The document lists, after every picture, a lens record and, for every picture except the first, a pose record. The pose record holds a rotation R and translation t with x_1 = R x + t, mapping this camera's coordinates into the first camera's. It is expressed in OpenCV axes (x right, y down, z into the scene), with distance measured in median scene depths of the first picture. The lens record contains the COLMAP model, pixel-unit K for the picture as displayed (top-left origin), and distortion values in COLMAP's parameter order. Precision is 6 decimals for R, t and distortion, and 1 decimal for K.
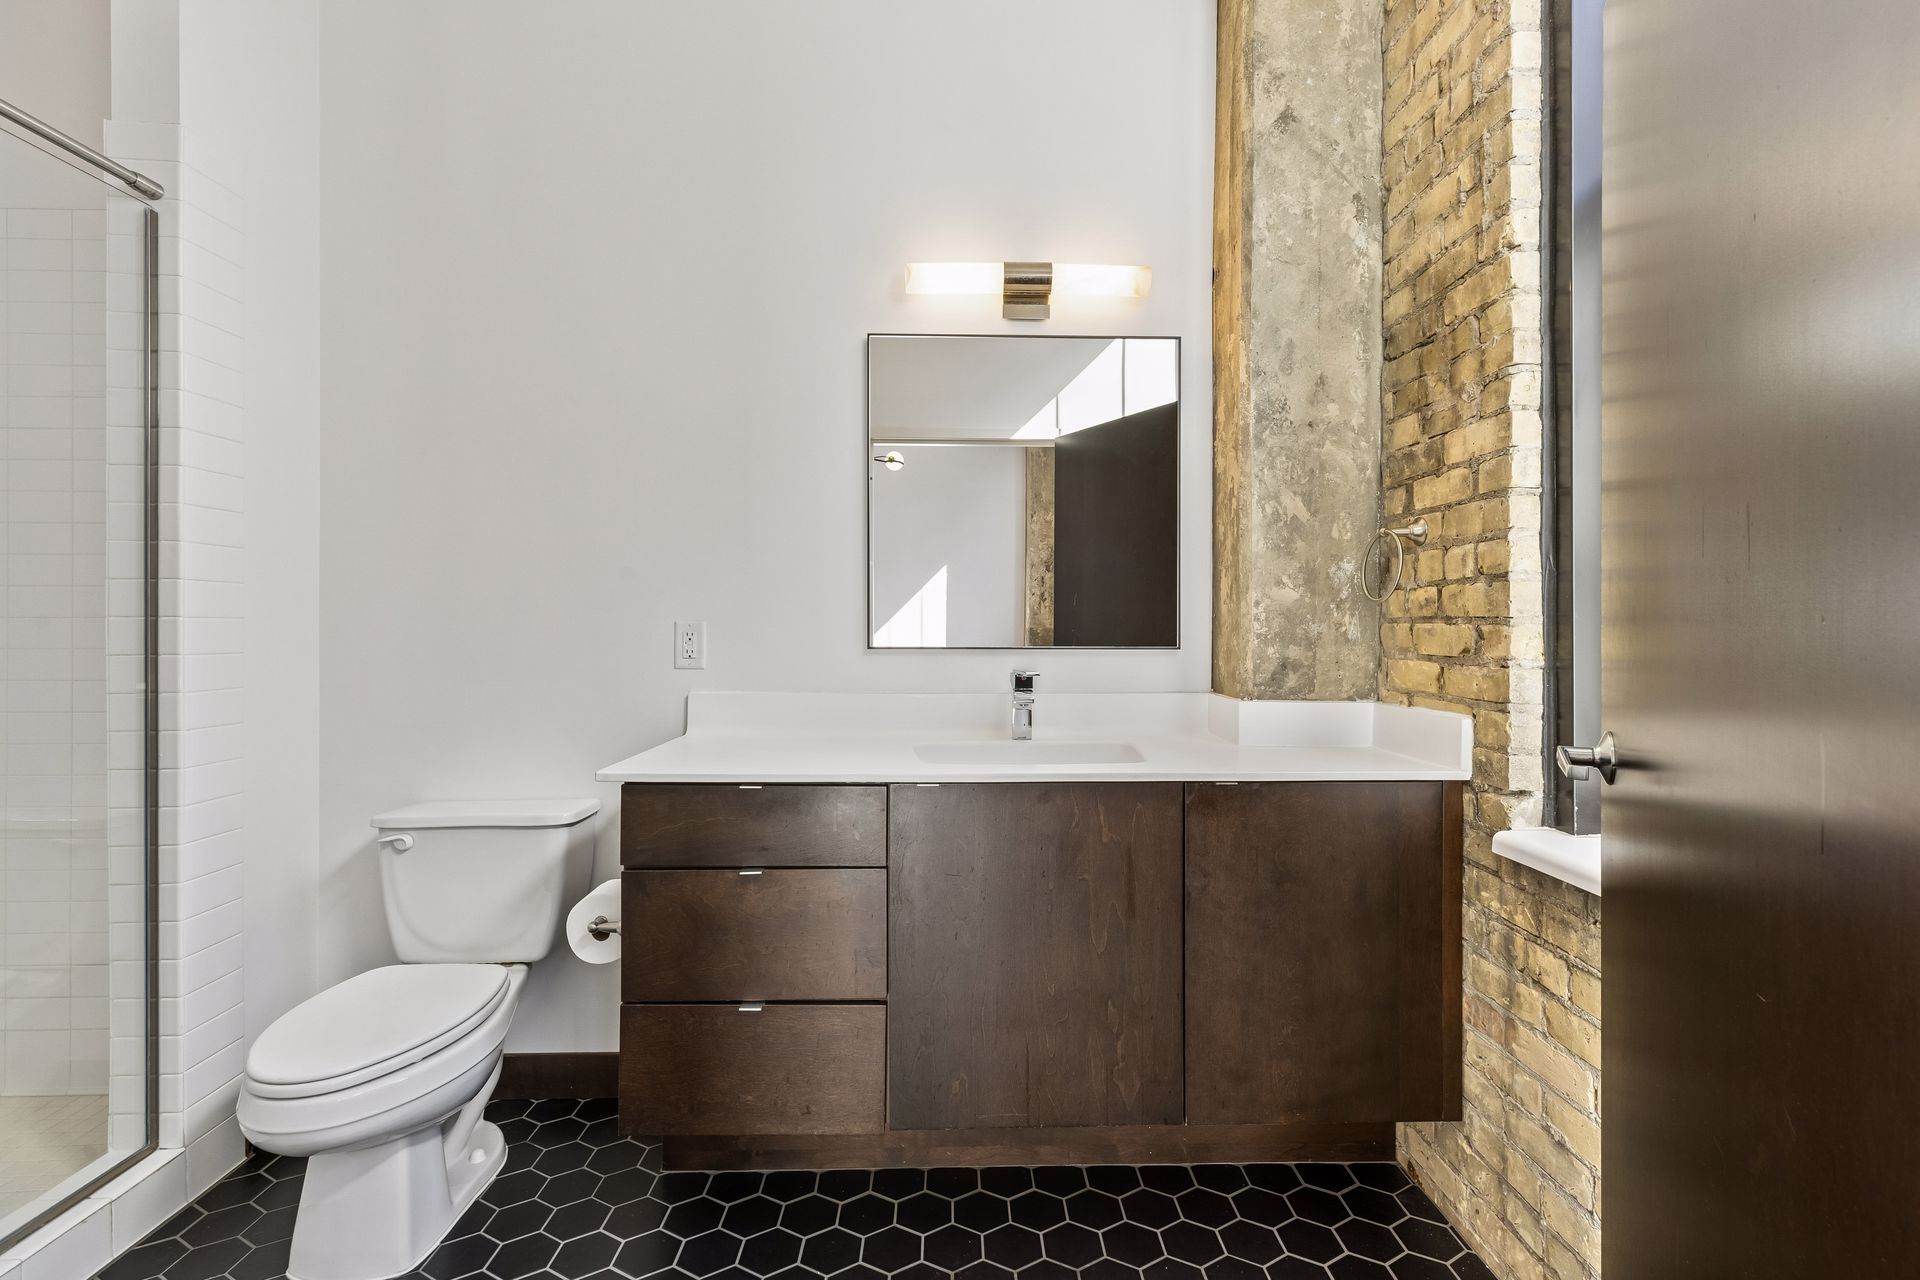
lens RADIAL K [[845.7, 0, 966.1], [0, 845.7, 627.2], [0, 0, 1]] dist [-0.003589, -0.000446]
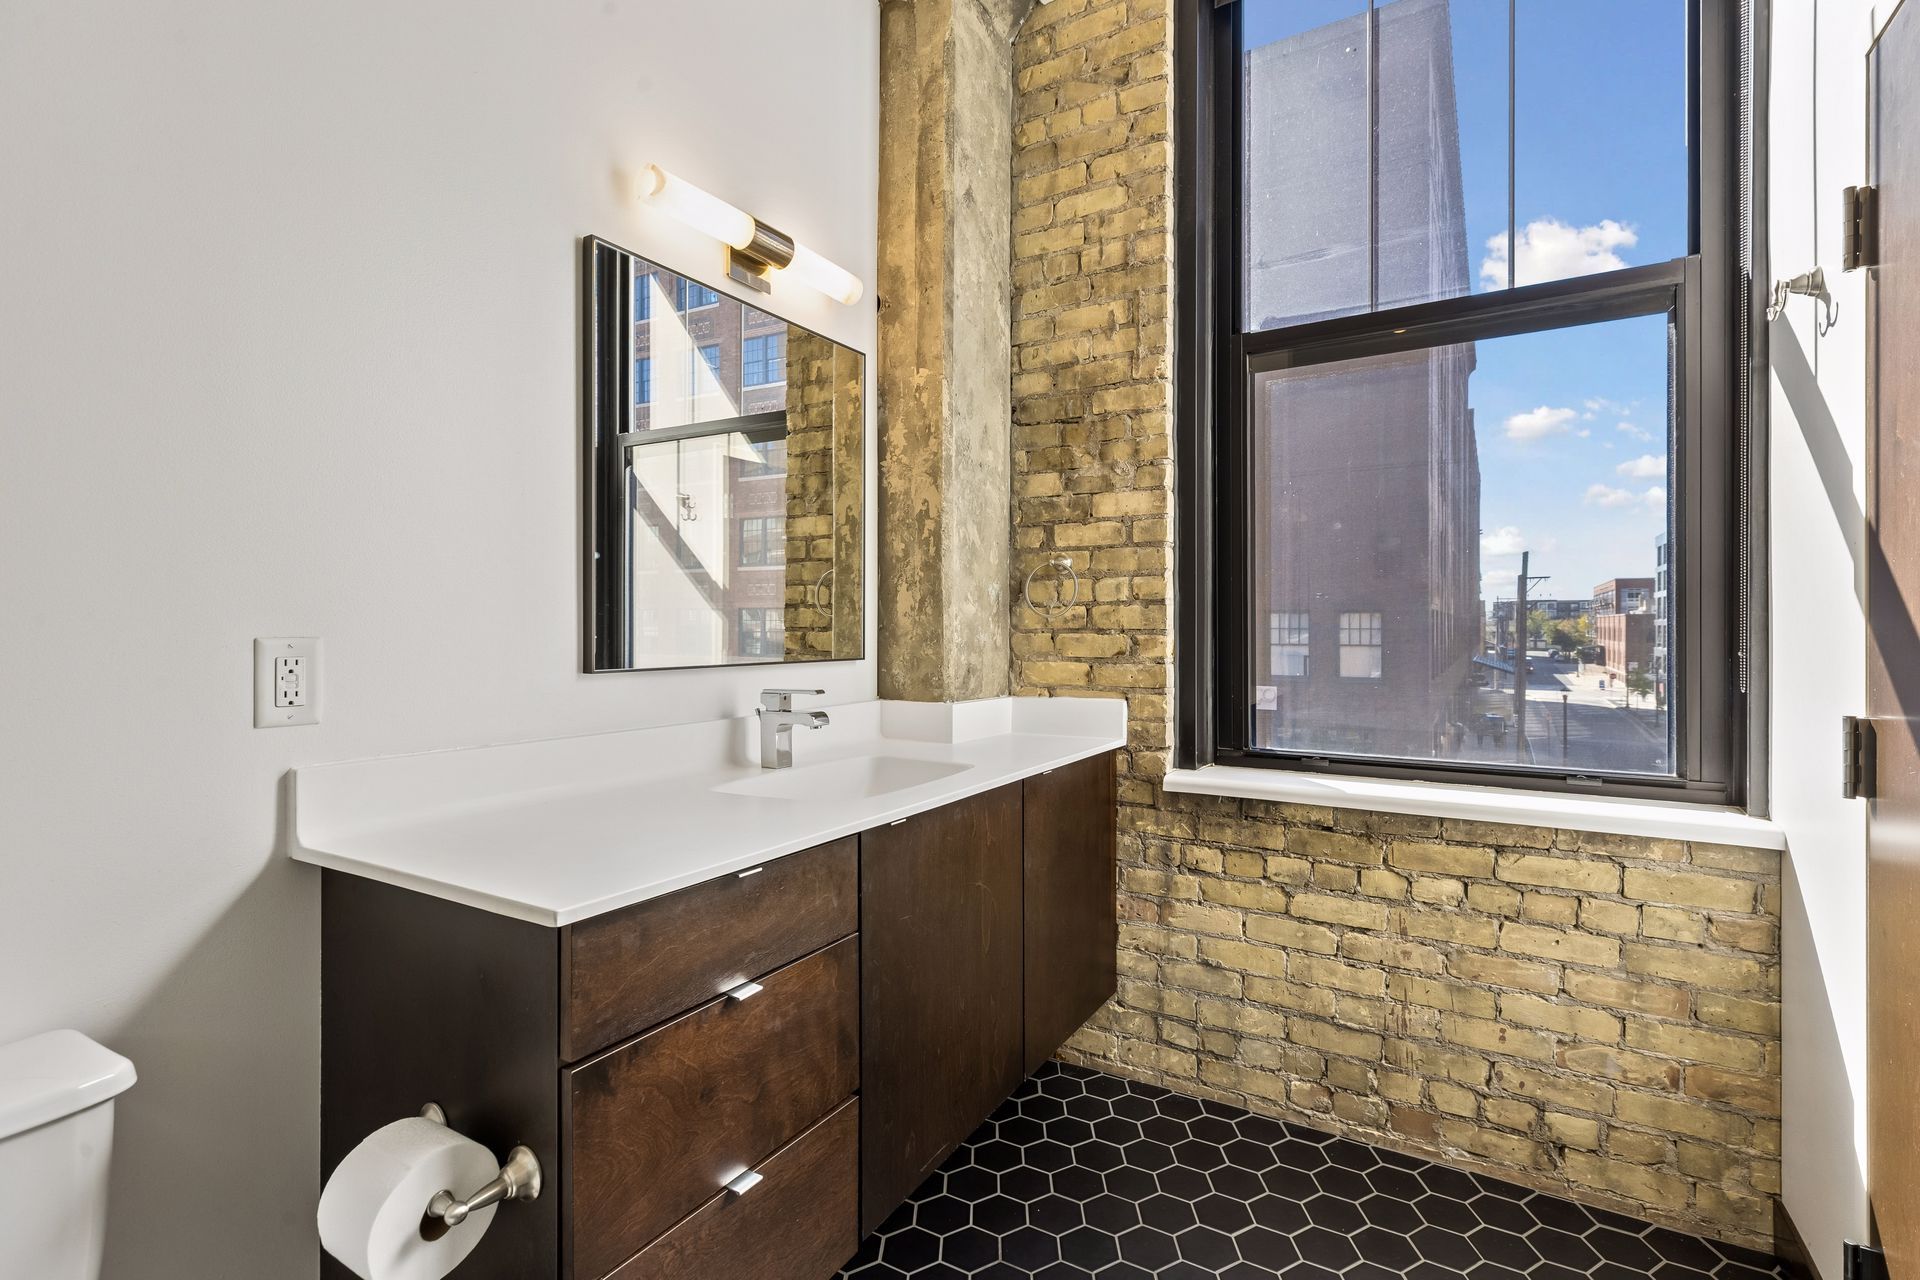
lens RADIAL K [[845.7, 0, 995.5], [0, 845.7, 635.0], [0, 0, 1]] dist [-0.003589, -0.000446]
pose [[0.537326, -0.008554, 0.843331, -0.677800], [0.006198, 0.999962, 0.006194, -0.011845], [-0.843352, 0.001898, 0.537358, 0.409973]]
